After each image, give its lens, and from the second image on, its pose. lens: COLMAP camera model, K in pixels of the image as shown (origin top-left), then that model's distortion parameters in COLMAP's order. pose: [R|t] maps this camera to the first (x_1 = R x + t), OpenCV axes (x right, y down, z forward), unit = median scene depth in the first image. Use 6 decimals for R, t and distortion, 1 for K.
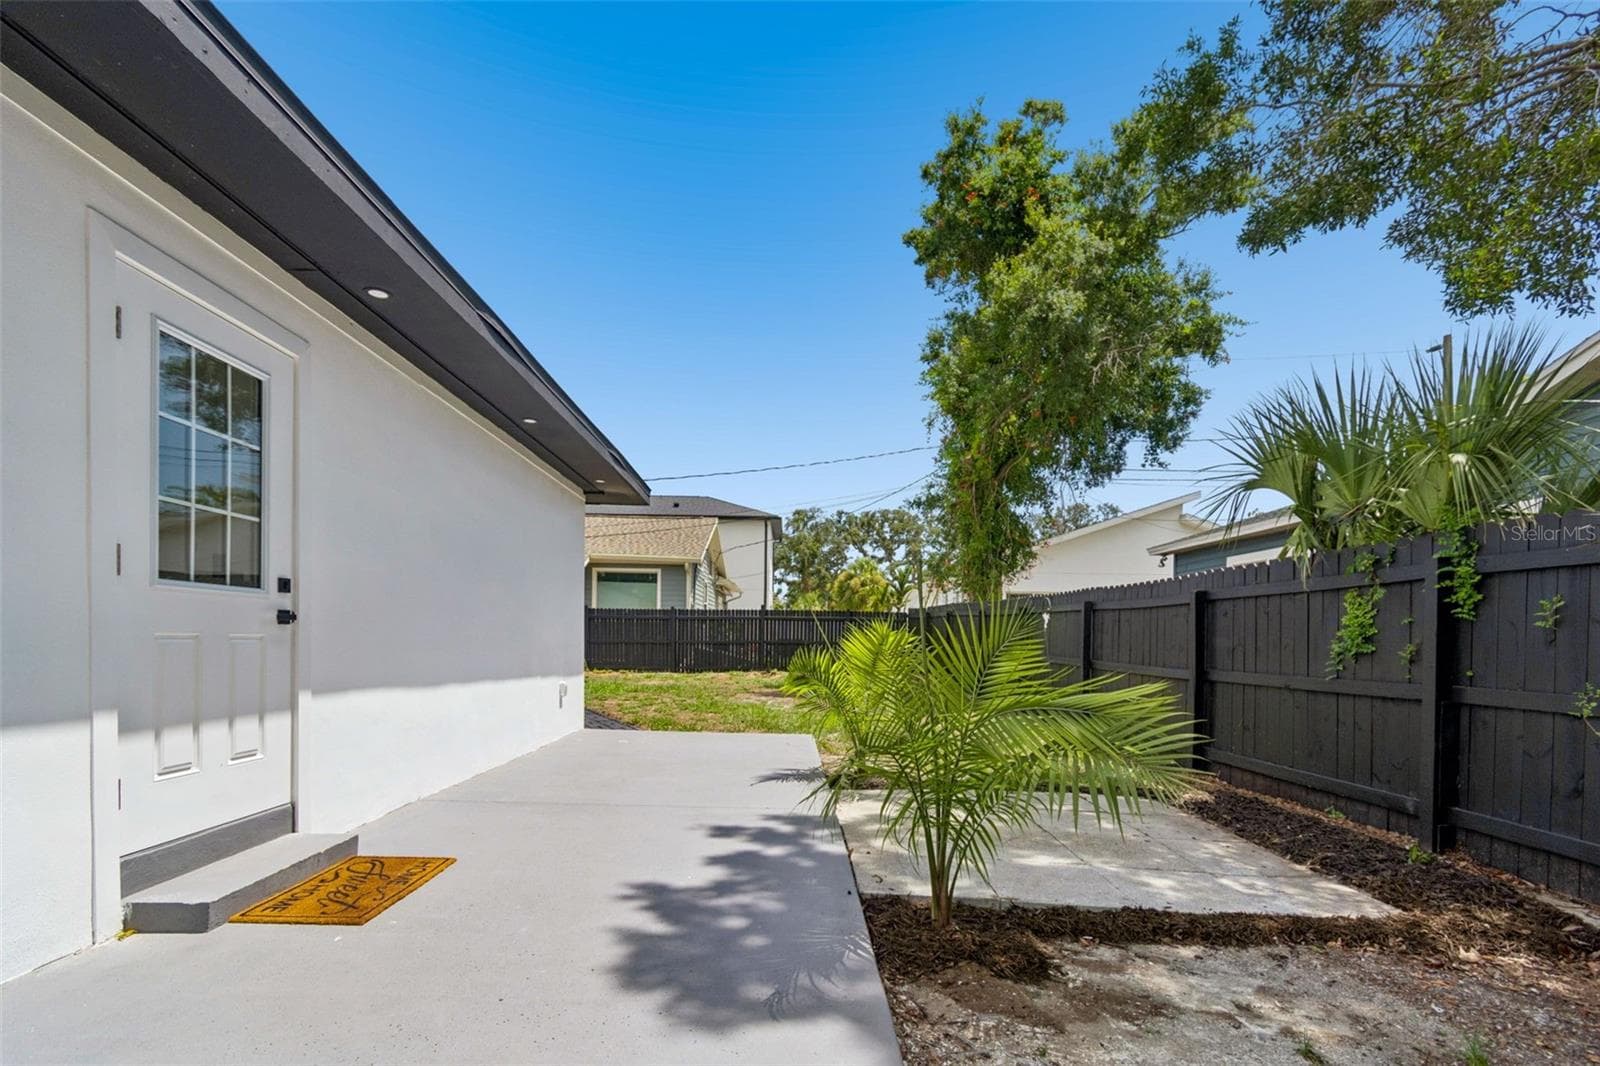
lens RADIAL K [[752.0, 0, 801.9], [0, 752.0, 638.0], [0, 0, 1]] dist [-0.000953, -0.000190]
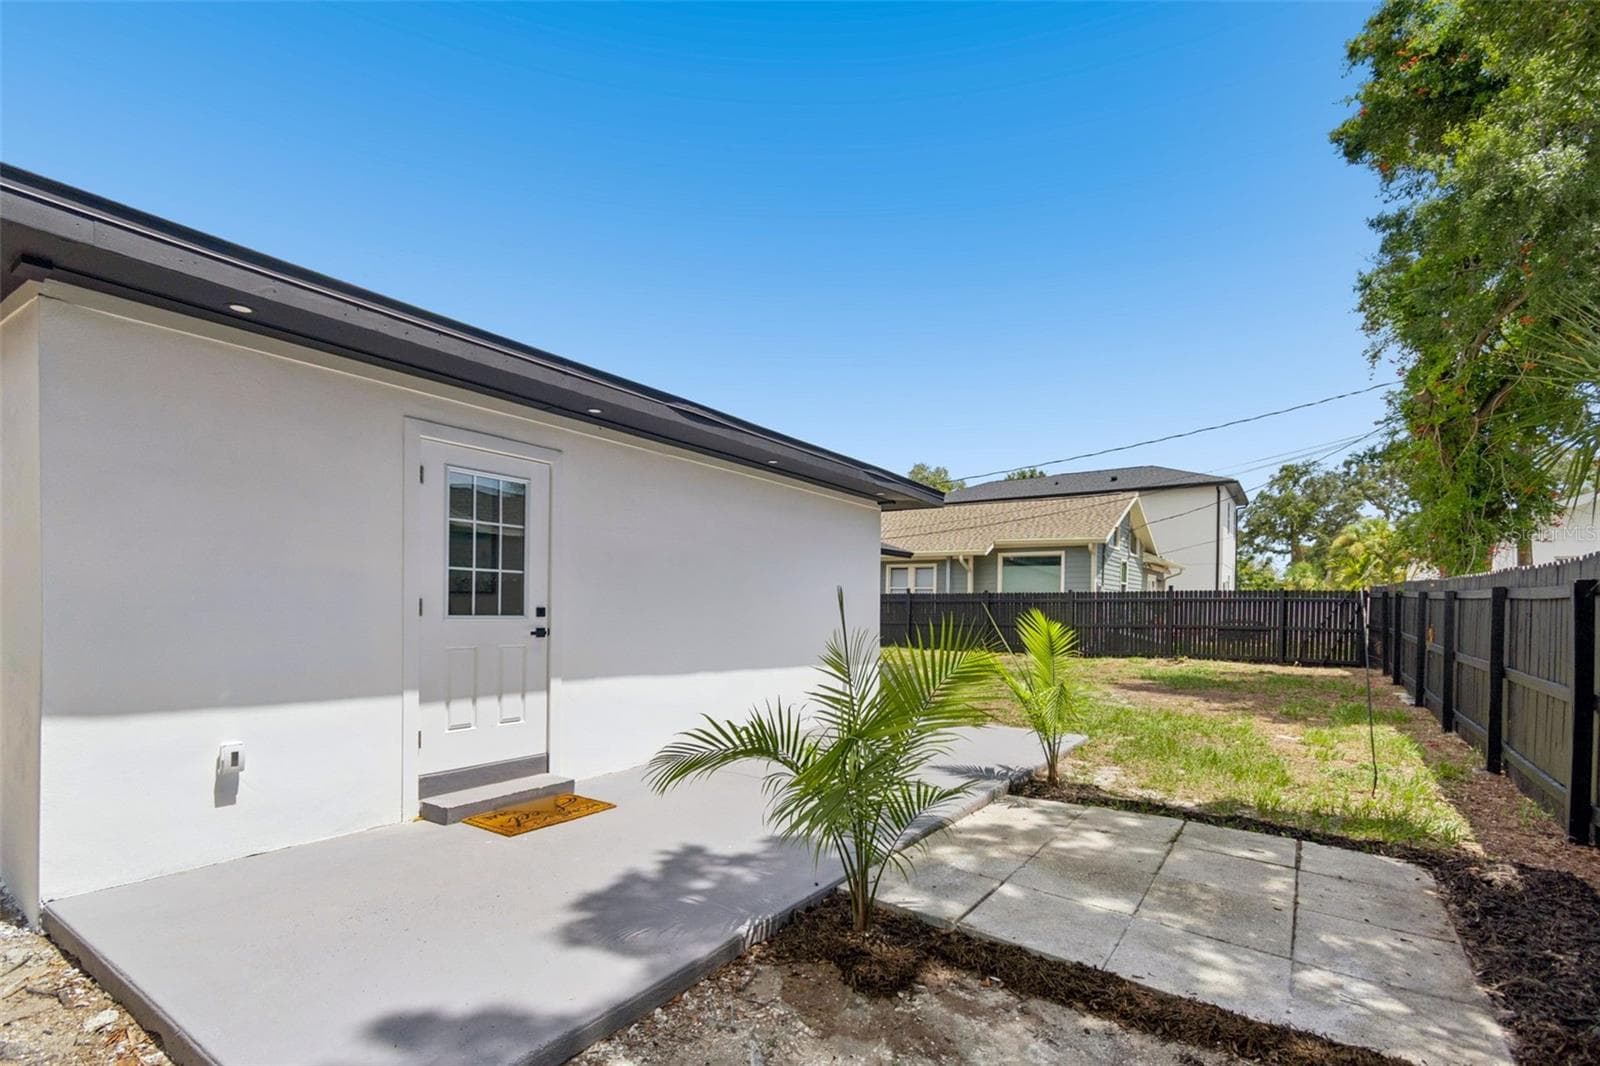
lens RADIAL K [[743.8, 0, 812.8], [0, 743.8, 611.6], [0, 0, 1]] dist [0.003625, -0.007366]
pose [[0.822040, -0.003081, -0.569421, 0.138277], [0.001721, 0.999994, -0.002926, -0.014125], [0.569426, 0.001425, 0.822041, 0.013316]]
